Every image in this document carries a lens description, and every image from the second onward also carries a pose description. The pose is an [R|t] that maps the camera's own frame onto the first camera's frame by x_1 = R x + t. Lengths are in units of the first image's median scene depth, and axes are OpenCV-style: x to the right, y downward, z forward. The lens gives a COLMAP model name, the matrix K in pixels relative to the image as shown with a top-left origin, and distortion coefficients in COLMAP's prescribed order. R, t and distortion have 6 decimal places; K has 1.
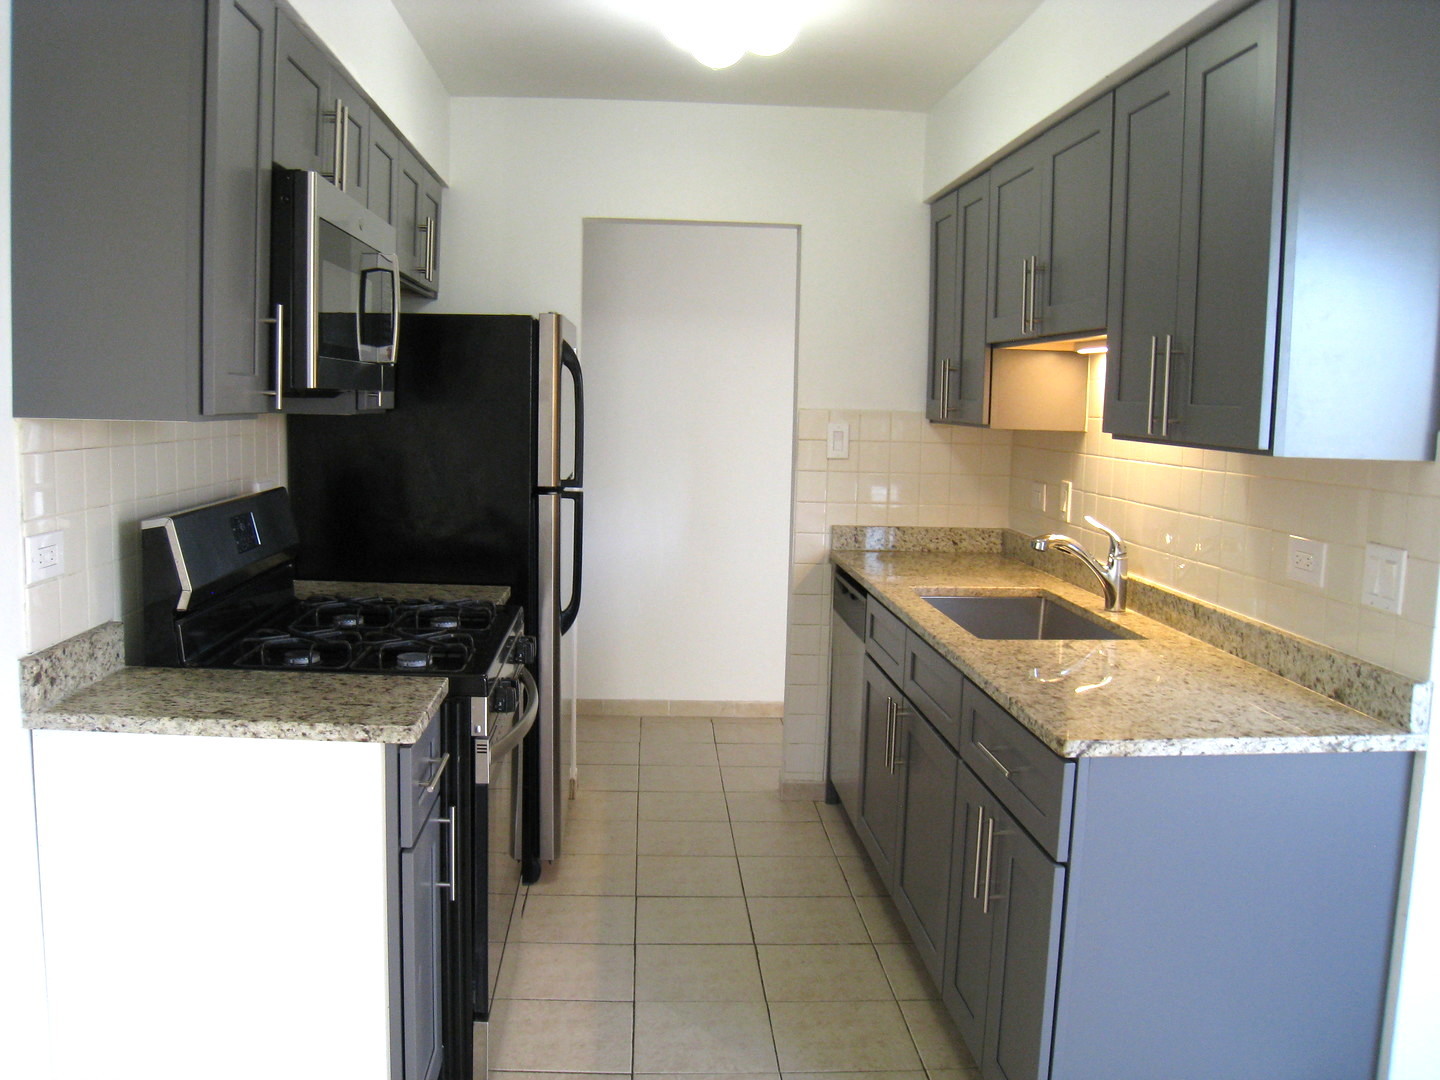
lens RADIAL K [[1205.1, 0, 715.8], [0, 1205.1, 514.5], [0, 0, 1]] dist [-0.118426, 0.019403]
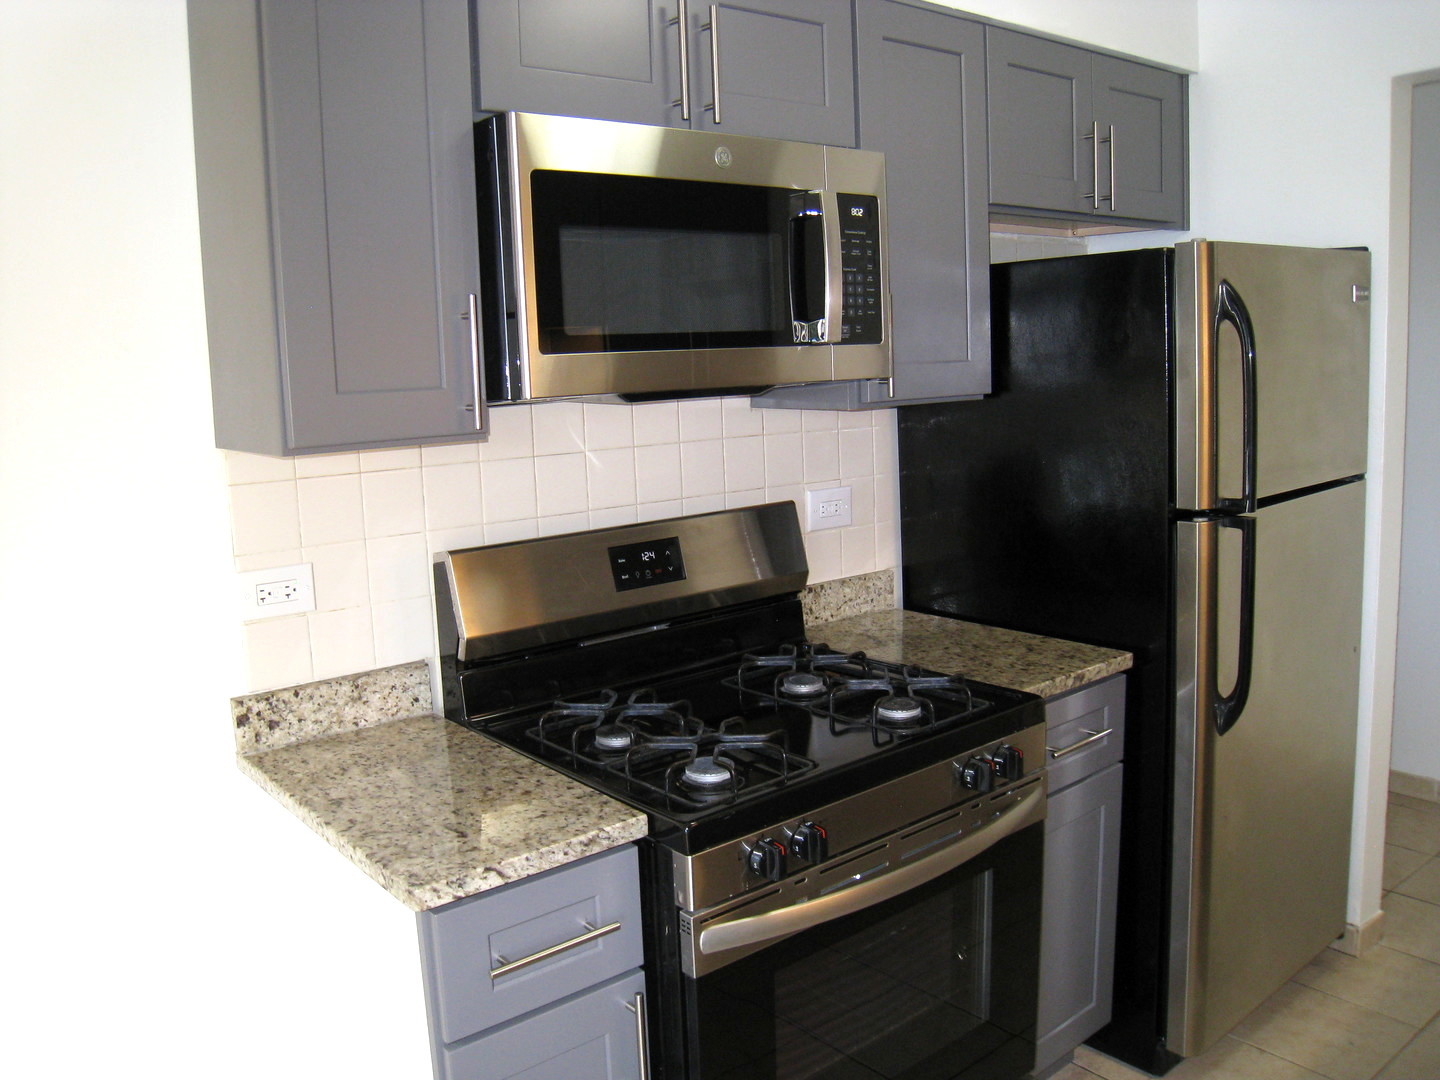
lens RADIAL K [[1205.1, 0, 715.8], [0, 1205.1, 514.5], [0, 0, 1]] dist [-0.118426, 0.019403]
pose [[0.584192, 0.052903, -0.809890, 0.367758], [-0.022496, 0.998545, 0.049000, -0.073934], [0.811304, -0.010407, 0.584532, 0.668862]]
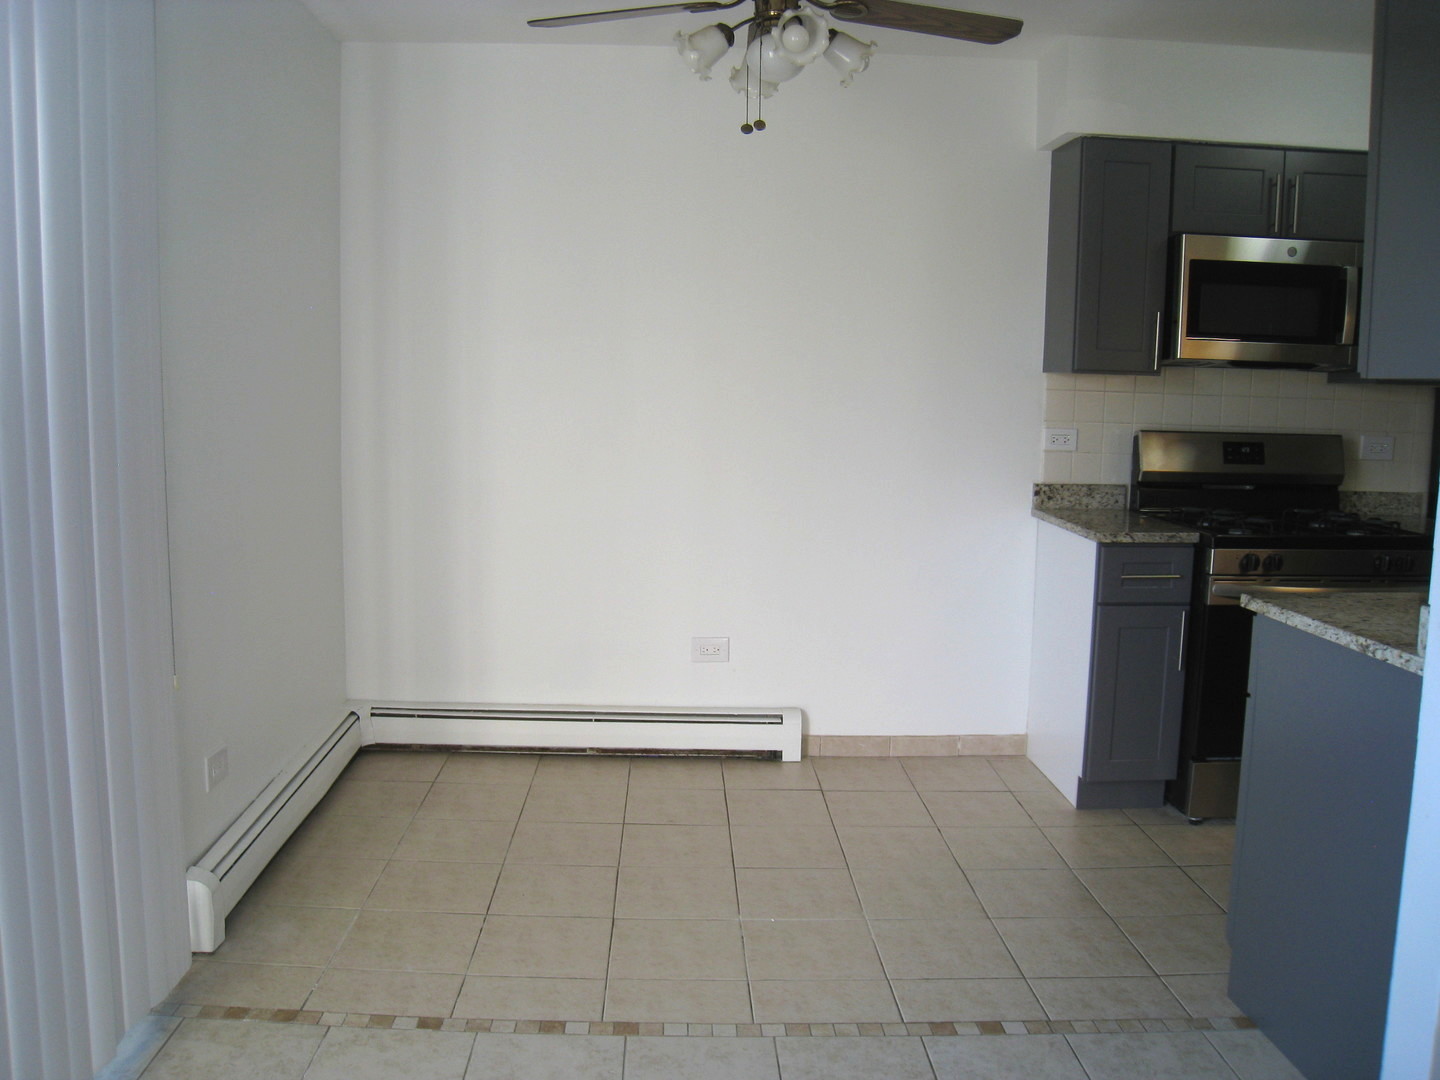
lens RADIAL K [[1205.1, 0, 715.8], [0, 1205.1, 514.5], [0, 0, 1]] dist [-0.118426, 0.019403]
pose [[-0.013528, 0.084258, -0.996352, 1.450937], [-0.119184, 0.989204, 0.085271, 0.055847], [0.992780, 0.119903, -0.003340, 0.374387]]
